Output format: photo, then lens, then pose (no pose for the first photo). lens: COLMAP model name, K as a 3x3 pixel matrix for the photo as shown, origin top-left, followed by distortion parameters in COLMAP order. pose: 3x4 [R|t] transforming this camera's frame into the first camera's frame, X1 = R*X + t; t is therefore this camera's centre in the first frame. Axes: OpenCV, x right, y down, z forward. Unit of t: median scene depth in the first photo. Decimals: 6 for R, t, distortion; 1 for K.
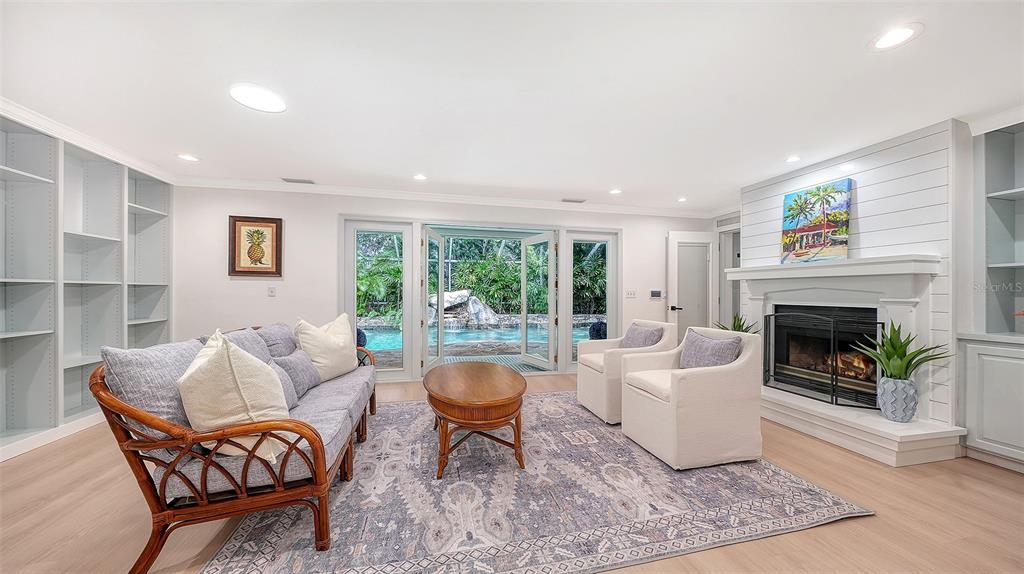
lens RADIAL K [[366.3, 0, 514.6], [0, 366.3, 290.3], [0, 0, 1]] dist [0.002964, 0.000069]
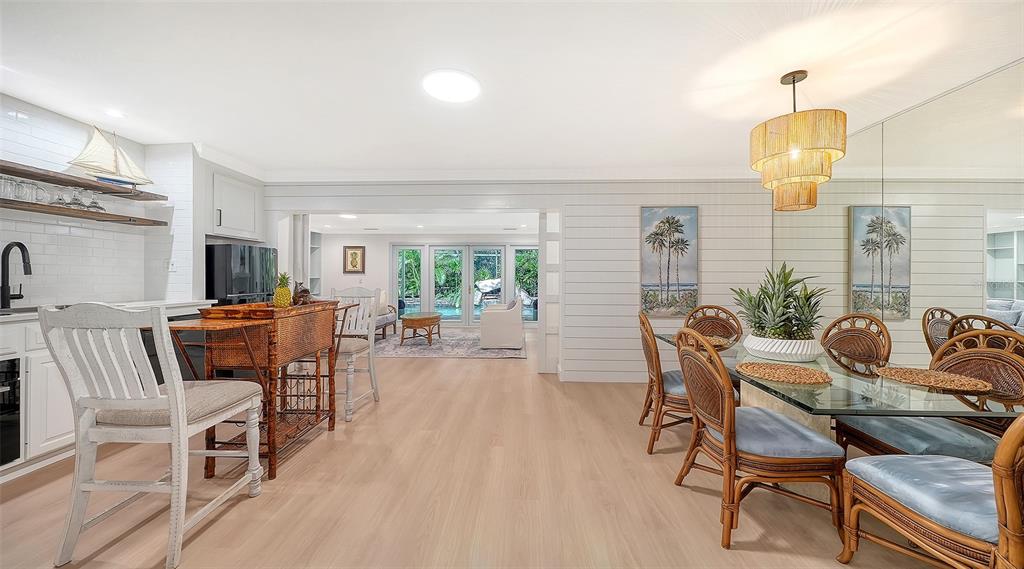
lens RADIAL K [[366.3, 0, 509.2], [0, 366.3, 276.1], [0, 0, 1]] dist [0.002964, 0.000069]
pose [[0.967685, -0.002974, -0.252143, 1.125612], [0.002978, 0.999995, -0.000366, -0.035709], [0.252143, -0.000397, 0.967690, -1.330552]]
